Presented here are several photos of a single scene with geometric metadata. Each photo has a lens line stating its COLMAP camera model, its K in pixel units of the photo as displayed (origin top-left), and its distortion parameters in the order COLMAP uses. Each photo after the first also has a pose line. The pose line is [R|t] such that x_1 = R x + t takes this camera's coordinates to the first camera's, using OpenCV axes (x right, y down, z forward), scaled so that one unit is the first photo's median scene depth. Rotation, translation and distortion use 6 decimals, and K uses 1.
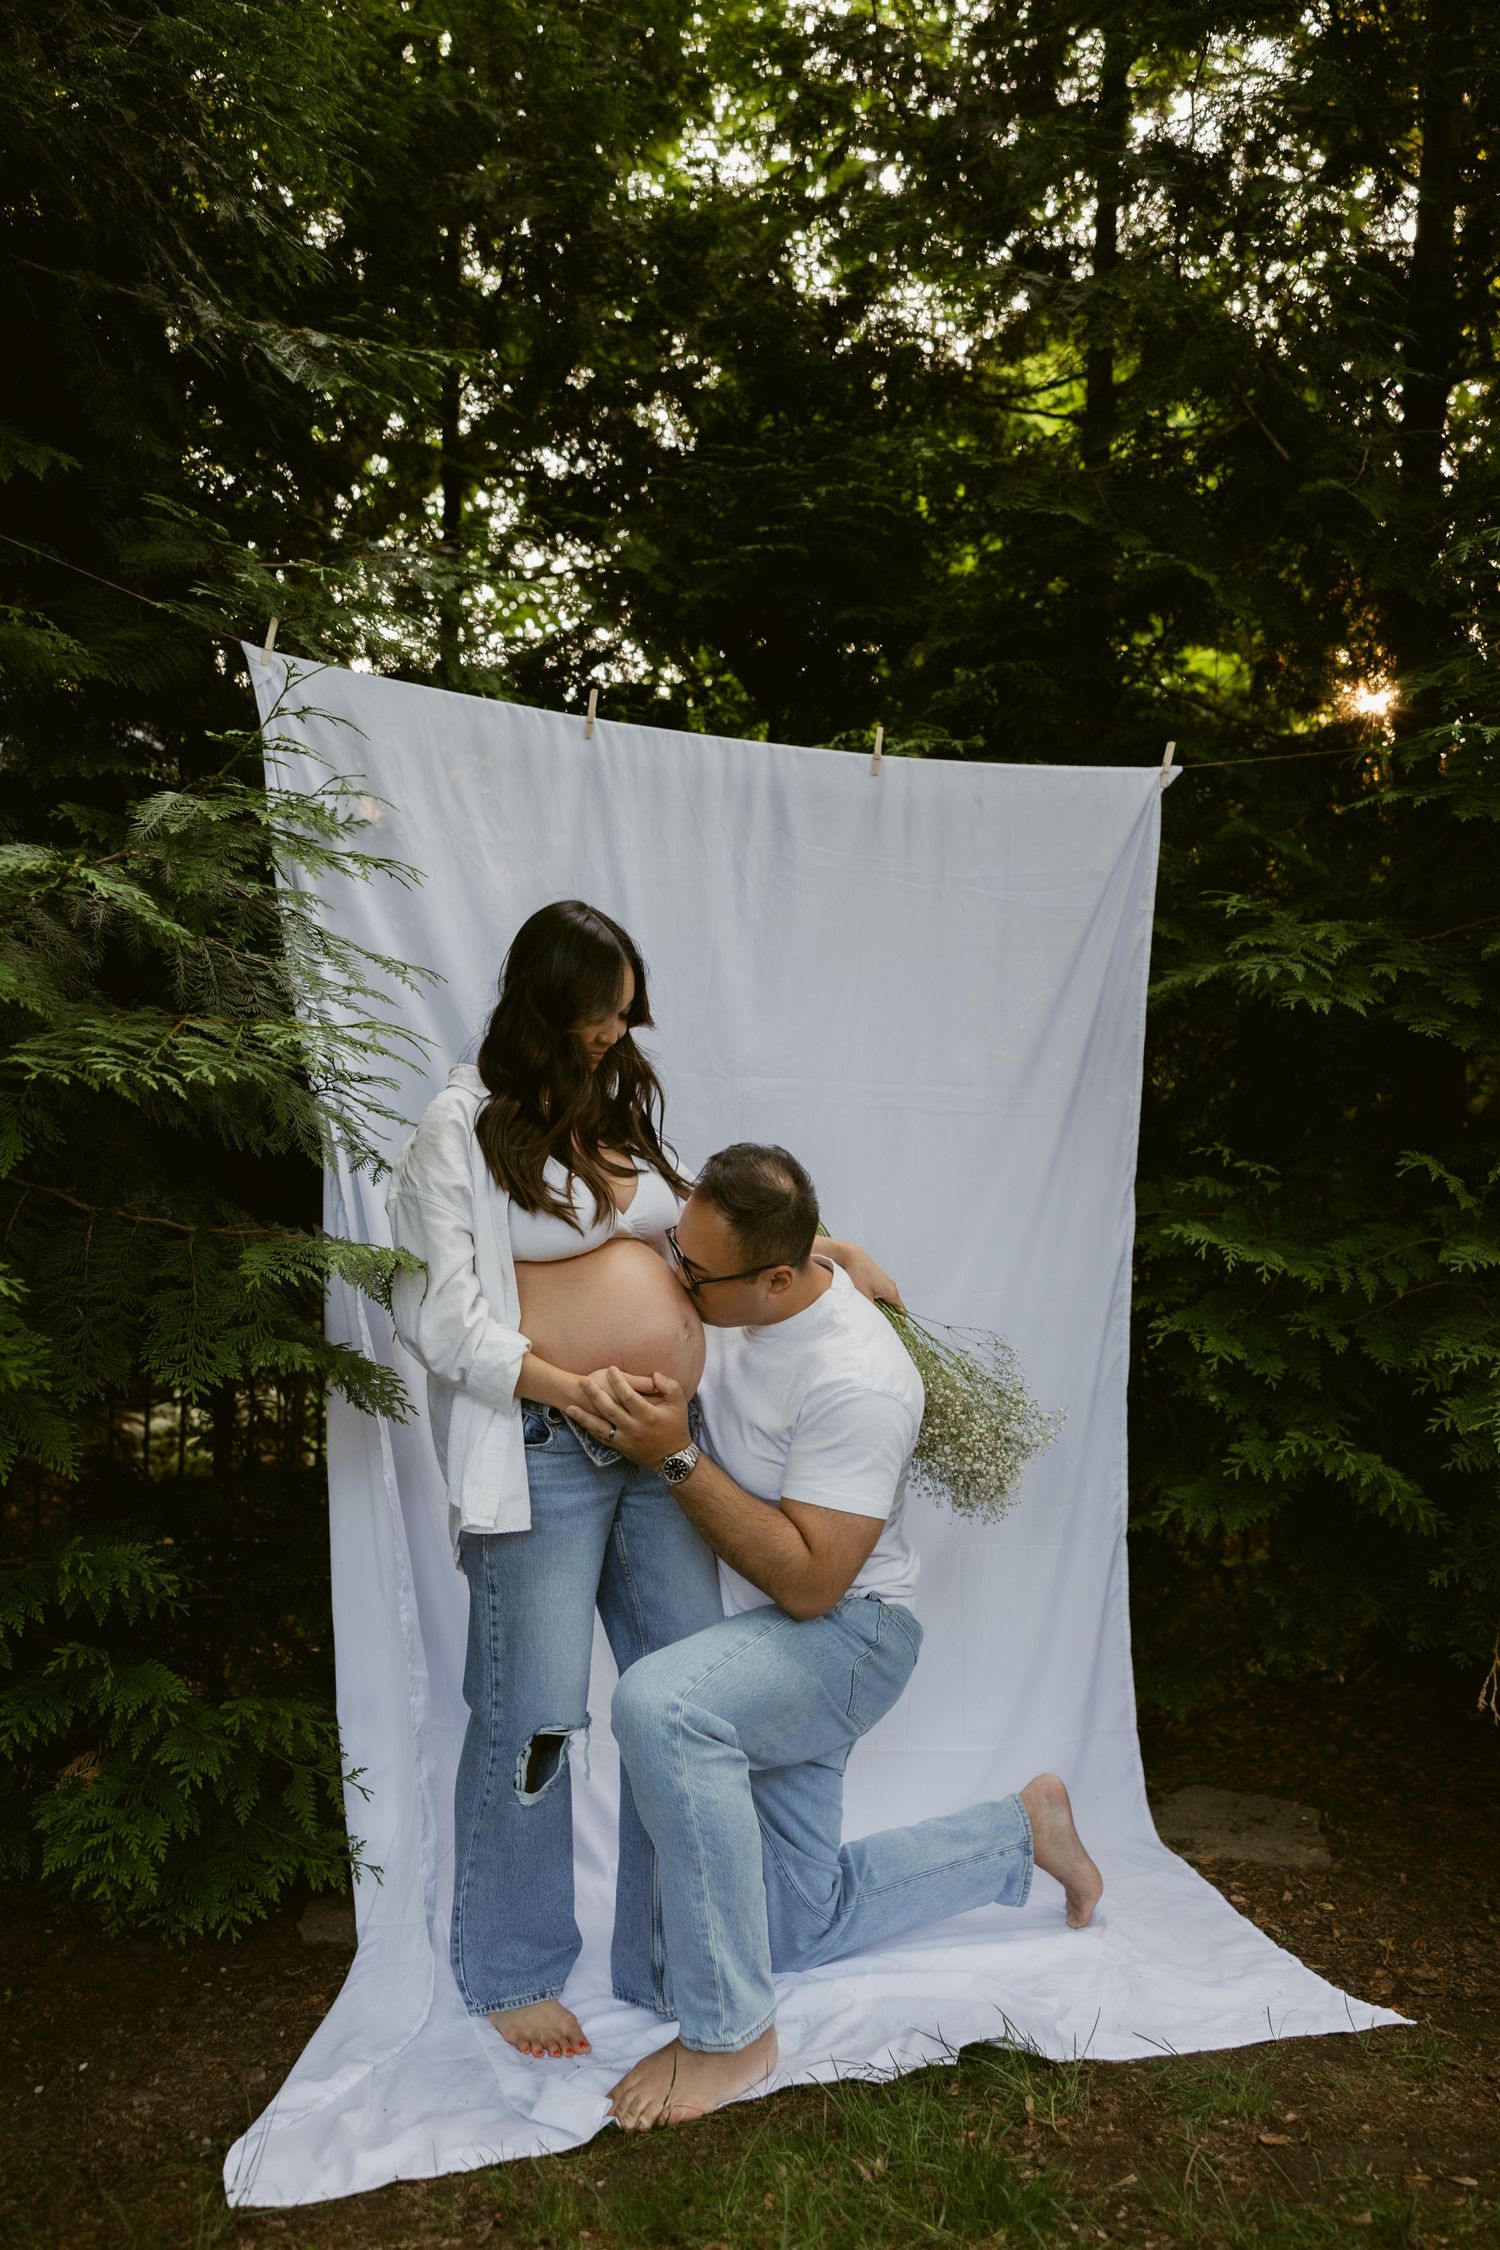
lens RADIAL K [[1821.2, 0, 742.3], [0, 1821.2, 1140.8], [0, 0, 1]] dist [0.000290, 0.013484]
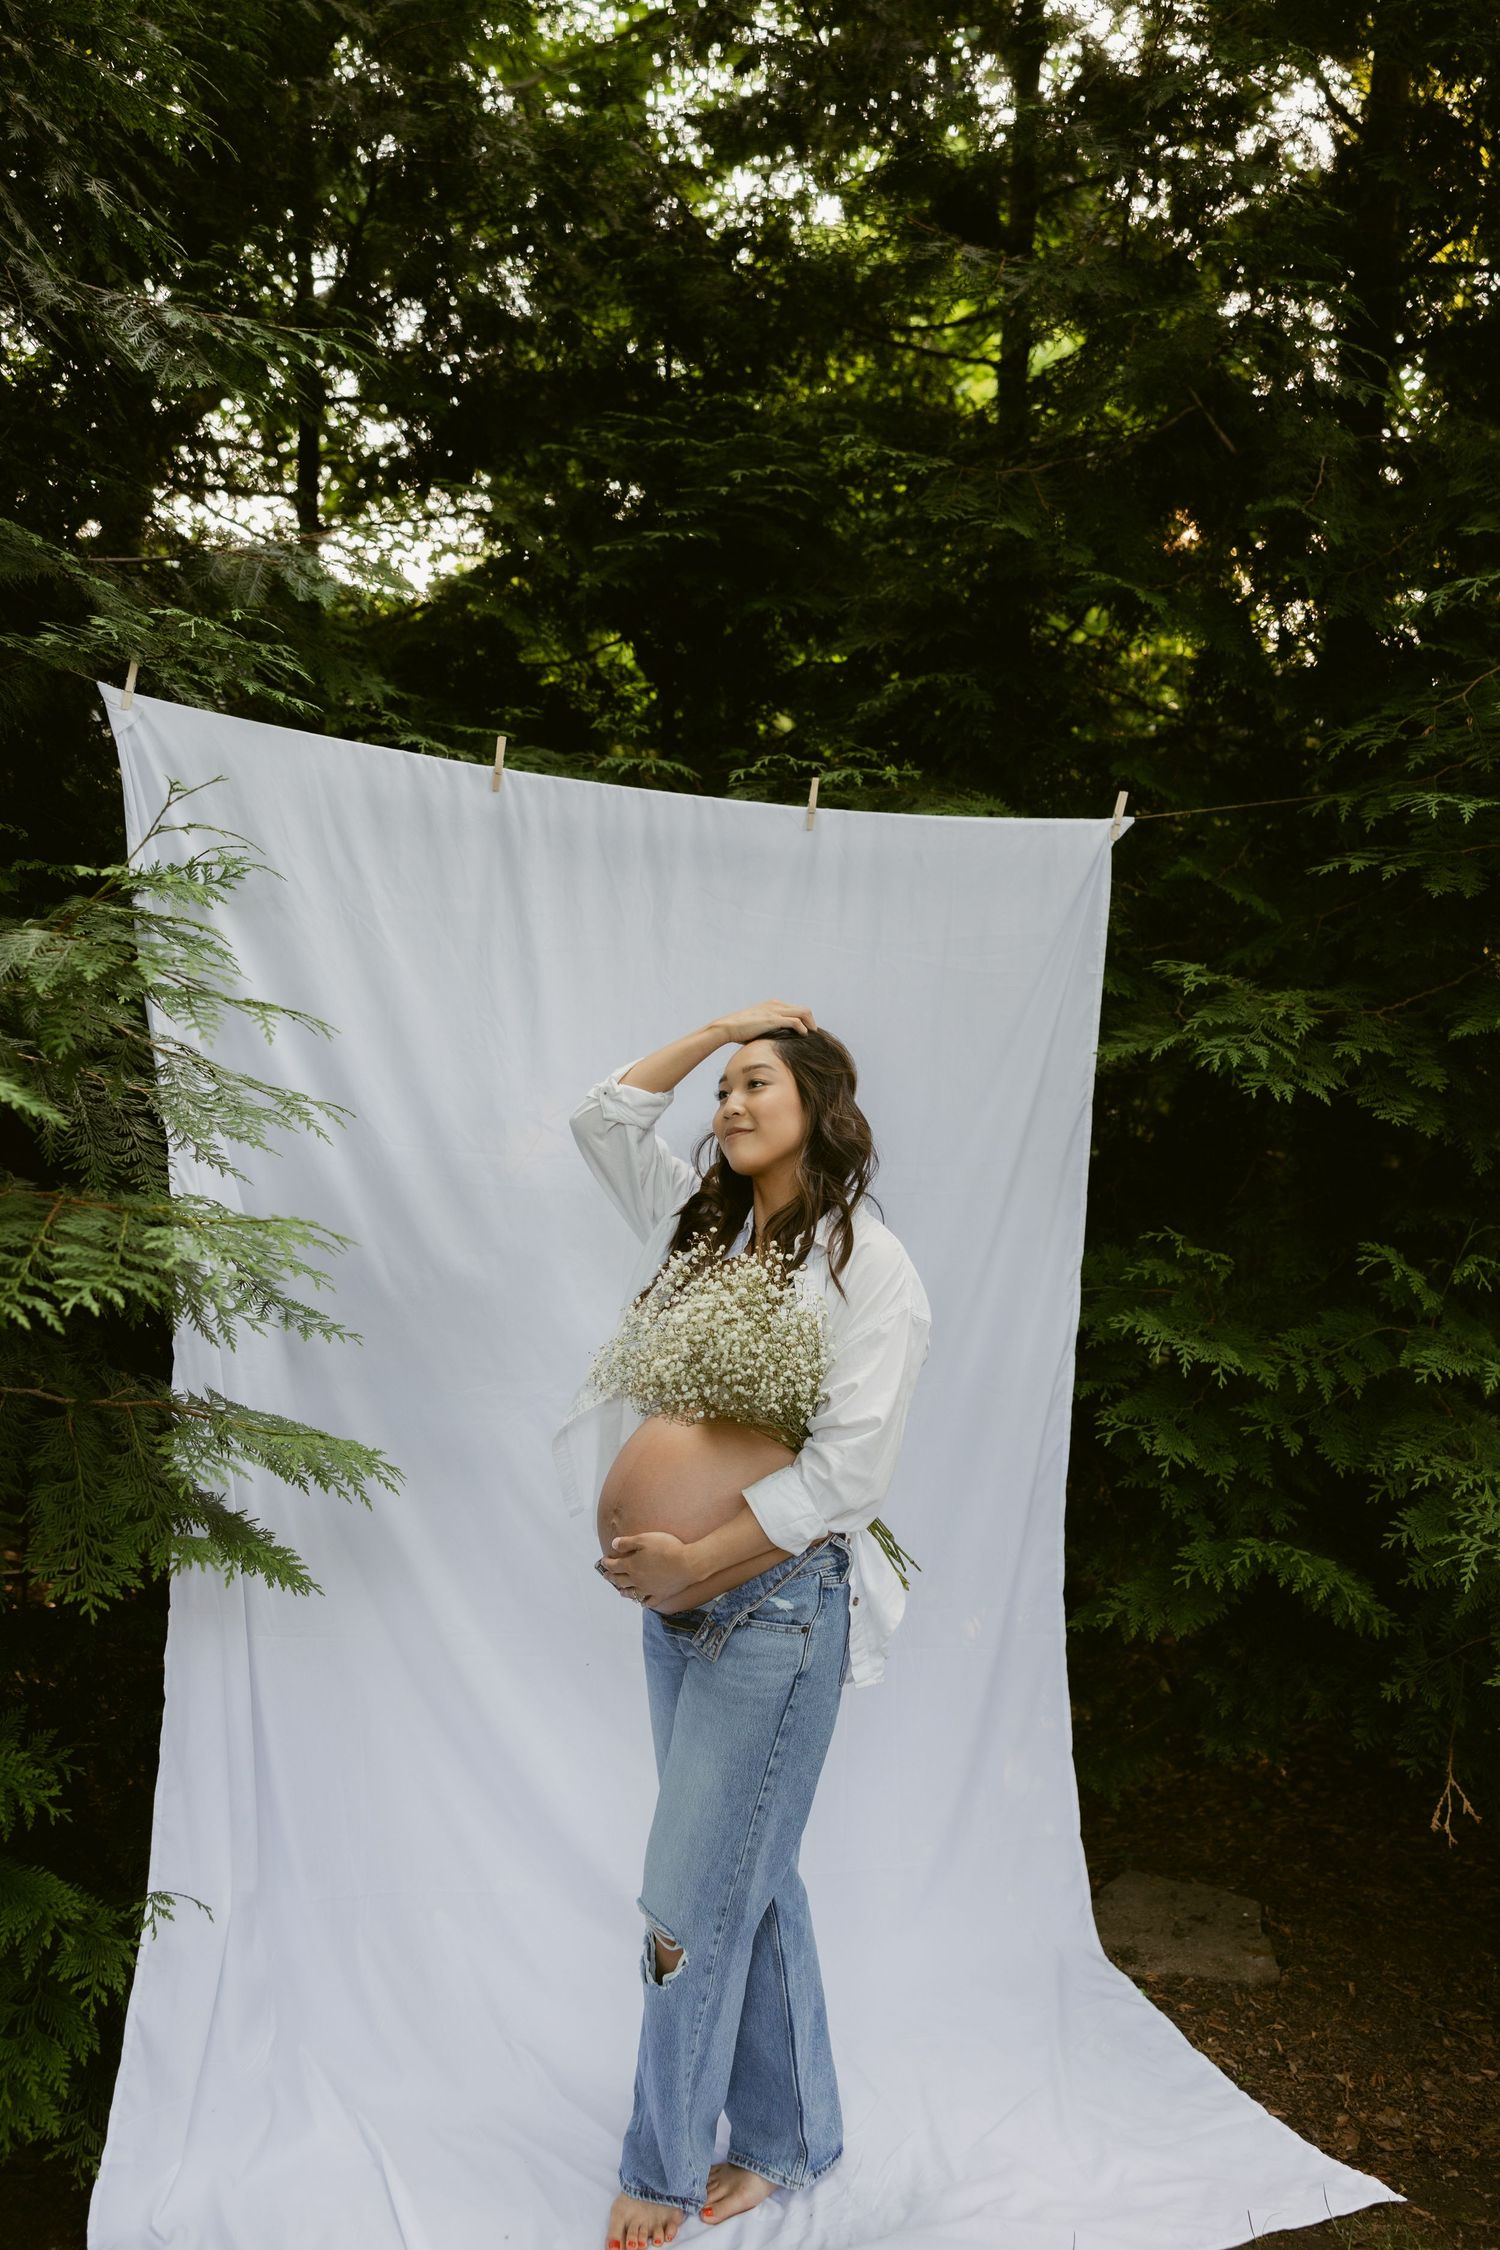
lens RADIAL K [[1821.2, 0, 741.3], [0, 1821.2, 1124.7], [0, 0, 1]] dist [0.000290, 0.013484]
pose [[0.996712, -0.004933, 0.080875, -0.037698], [0.000071, 0.998197, 0.060022, -0.112860], [-0.081026, -0.059819, 0.994915, 0.084873]]
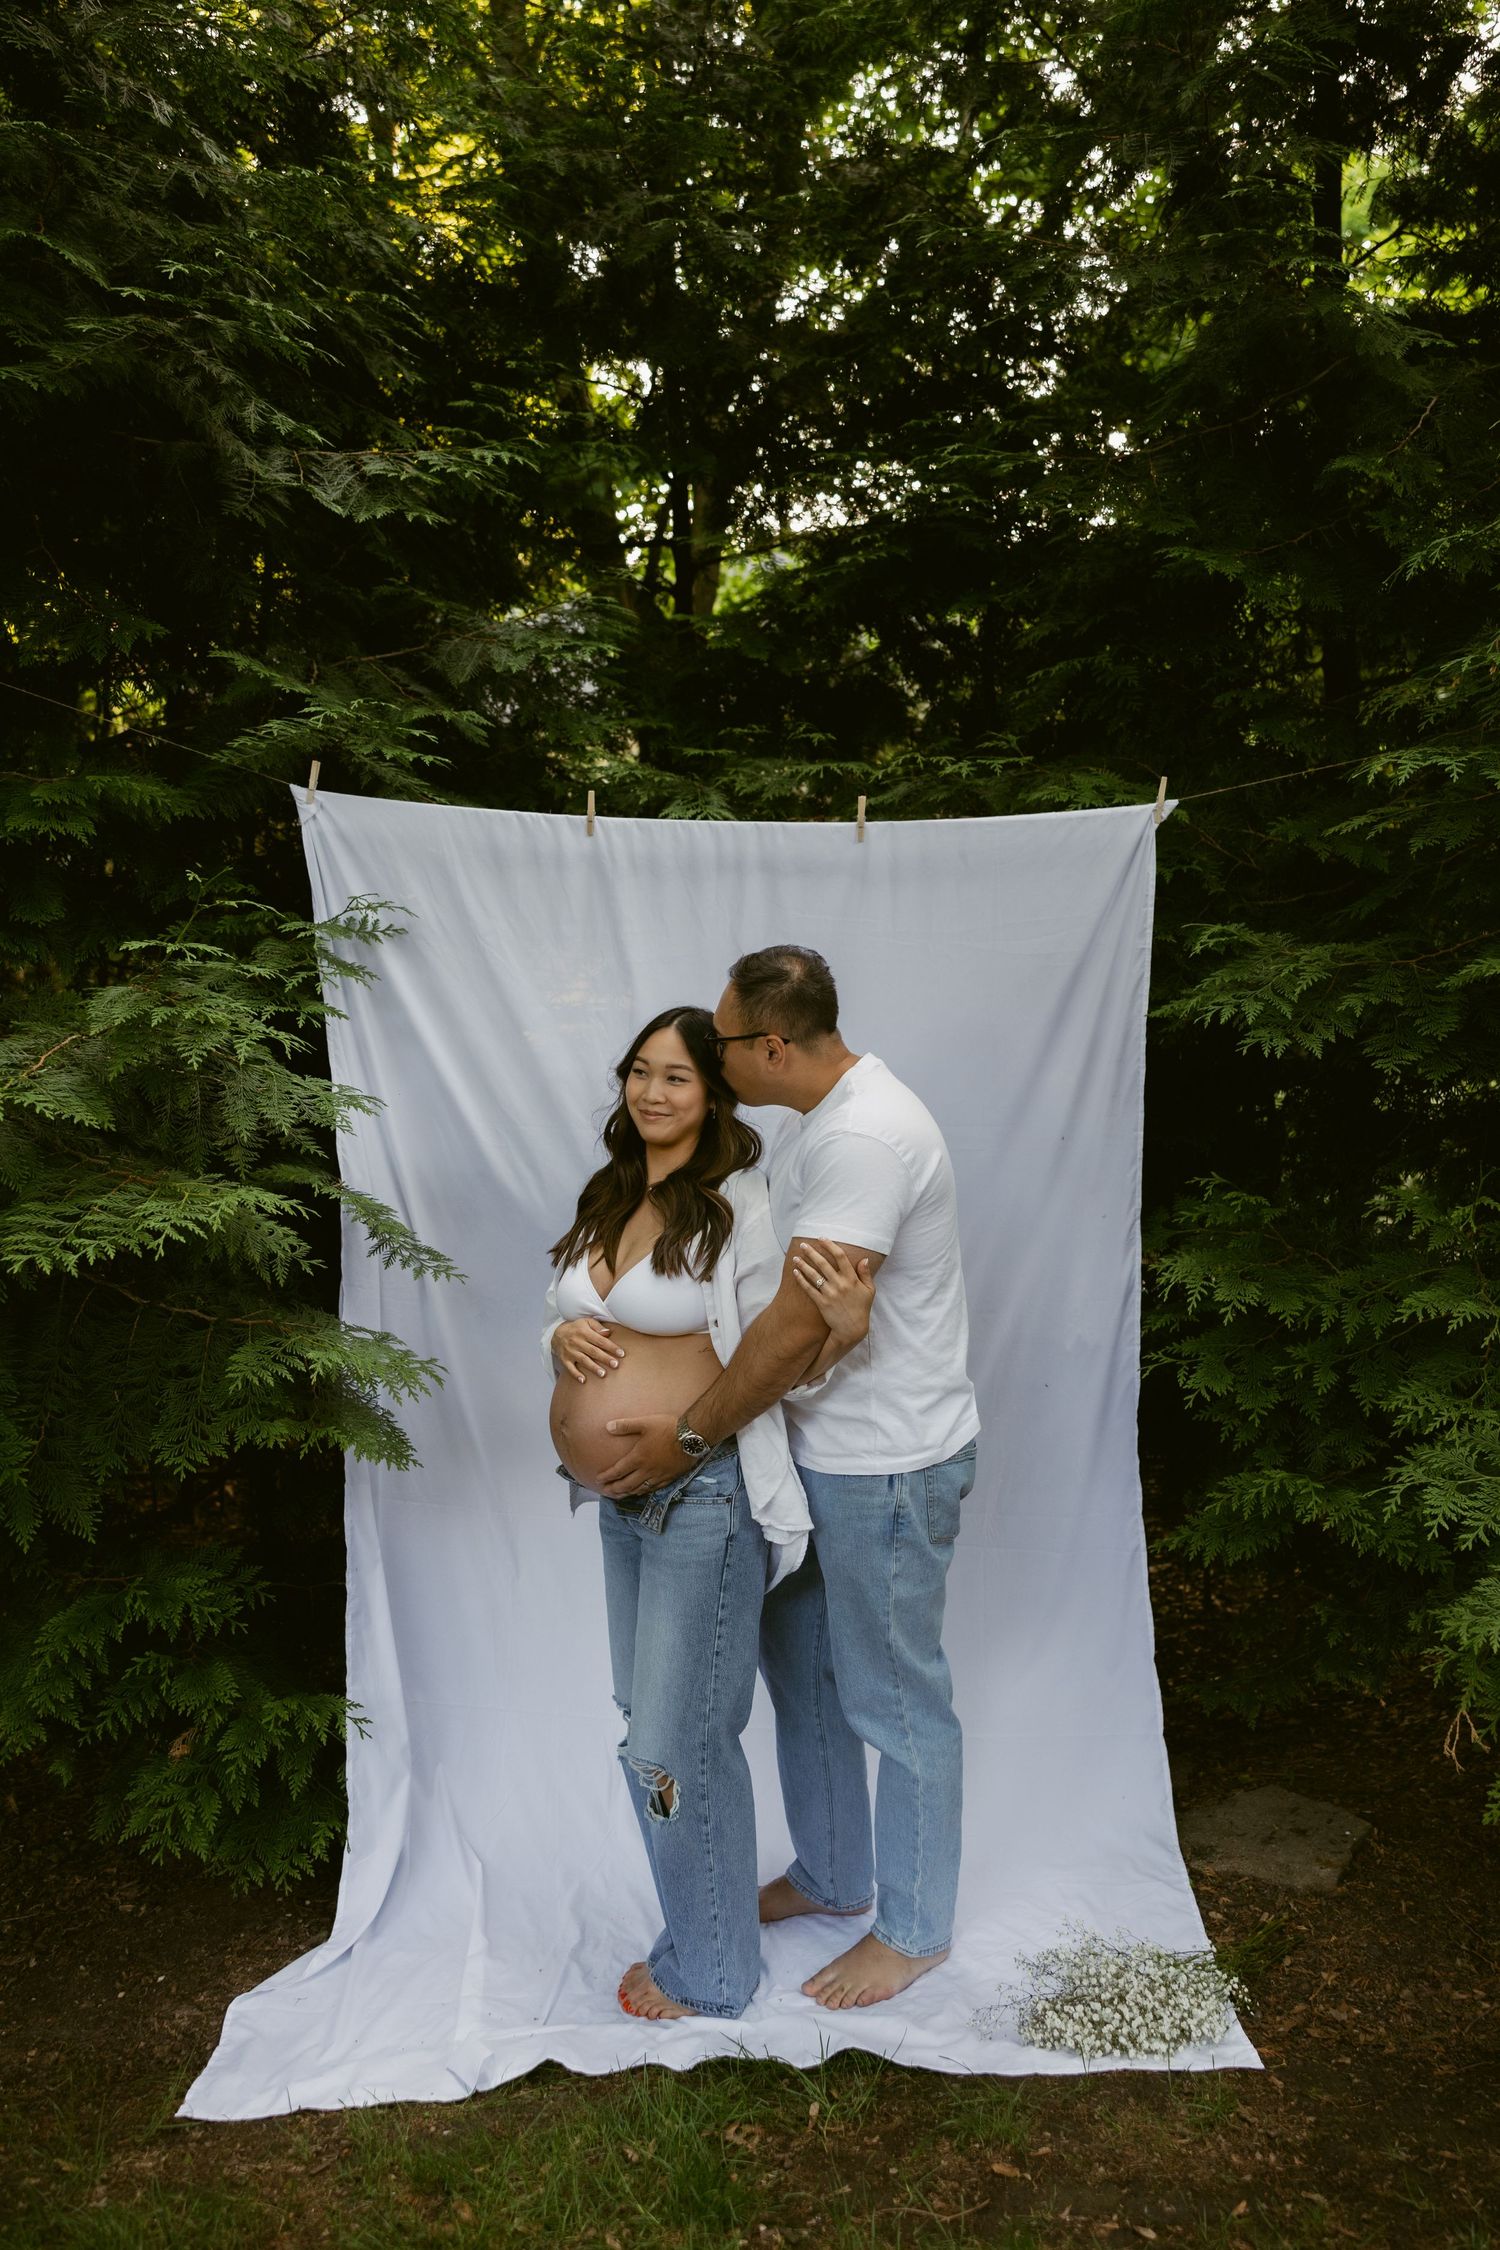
lens RADIAL K [[1821.2, 0, 784.3], [0, 1821.2, 1089.6], [0, 0, 1]] dist [0.000290, 0.013484]
pose [[0.953840, -0.038738, -0.297806, 0.350002], [0.060086, 0.996212, 0.062865, -0.127995], [0.294243, -0.077857, 0.952554, -0.024589]]
